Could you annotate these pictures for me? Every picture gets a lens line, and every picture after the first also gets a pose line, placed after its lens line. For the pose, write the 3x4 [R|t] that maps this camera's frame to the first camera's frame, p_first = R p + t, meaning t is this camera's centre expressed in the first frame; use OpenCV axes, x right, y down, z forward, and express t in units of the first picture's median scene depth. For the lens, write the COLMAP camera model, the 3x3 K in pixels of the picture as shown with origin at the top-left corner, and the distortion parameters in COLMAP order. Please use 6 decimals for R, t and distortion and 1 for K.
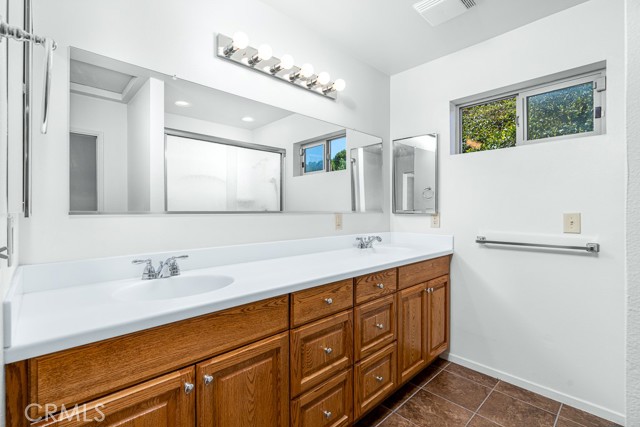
lens RADIAL K [[290.8, 0, 320.7], [0, 290.8, 211.0], [0, 0, 1]] dist [-0.007832, 0.000035]
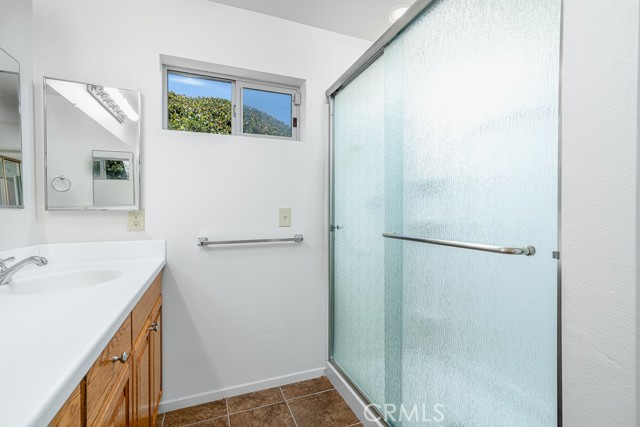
lens RADIAL K [[290.8, 0, 320.2], [0, 290.8, 211.8], [0, 0, 1]] dist [-0.007832, 0.000035]
pose [[0.370378, -0.011616, 0.928809, -0.096848], [0.005435, 0.999932, 0.010338, 0.009686], [-0.928865, 0.001219, 0.370415, 0.456982]]
